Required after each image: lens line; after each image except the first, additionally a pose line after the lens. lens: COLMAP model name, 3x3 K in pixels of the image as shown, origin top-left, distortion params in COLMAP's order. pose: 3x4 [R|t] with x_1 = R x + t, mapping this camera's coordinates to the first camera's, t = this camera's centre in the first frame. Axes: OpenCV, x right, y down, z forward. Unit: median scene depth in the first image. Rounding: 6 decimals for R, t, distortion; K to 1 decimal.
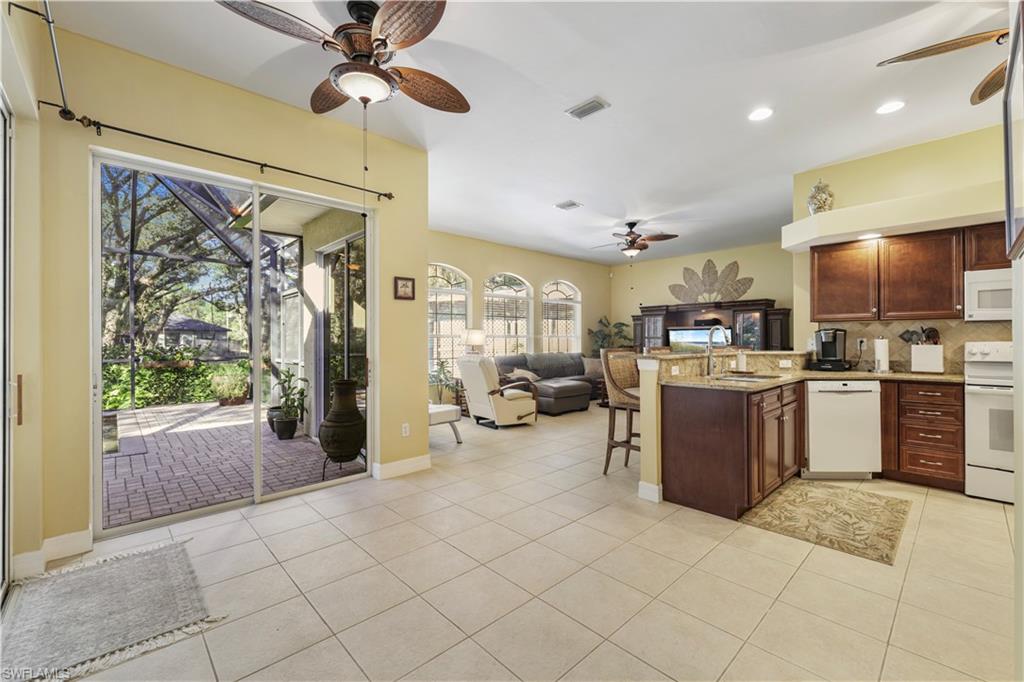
lens RADIAL K [[429.8, 0, 513.1], [0, 429.8, 338.3], [0, 0, 1]] dist [0.001024, -0.000716]
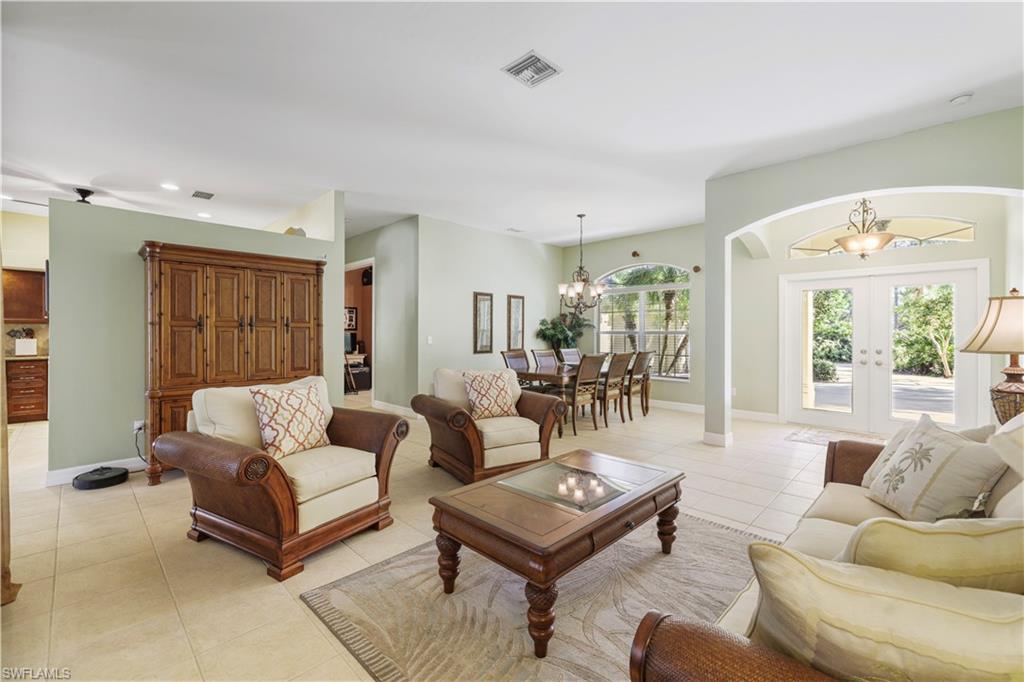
lens RADIAL K [[429.8, 0, 519.6], [0, 429.8, 333.0], [0, 0, 1]] dist [0.001024, -0.000716]
pose [[-0.041608, 0.002280, 0.999131, -0.756568], [-0.006258, 0.999977, -0.002543, -0.014143], [-0.999114, -0.006358, -0.041593, -0.815032]]
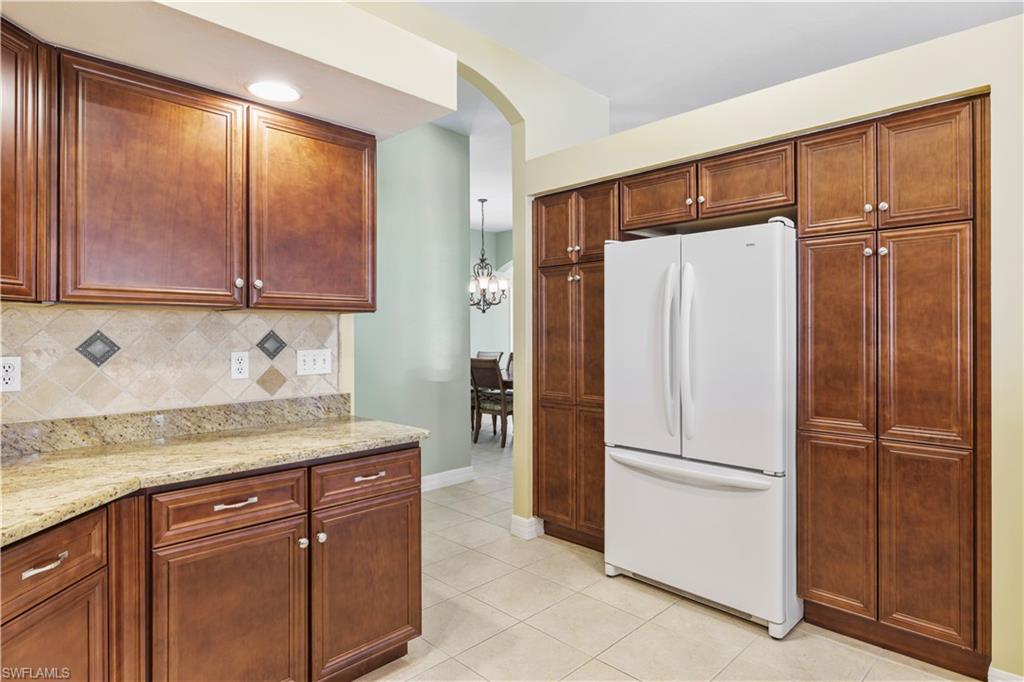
lens RADIAL K [[555.5, 0, 515.3], [0, 555.5, 336.7], [0, 0, 1]] dist [0.000454, -0.000026]
pose [[-0.999092, 0.004631, -0.042344, 0.863799], [0.004310, 0.999961, 0.007656, -0.018966], [0.042378, 0.007467, -0.999074, 0.801813]]
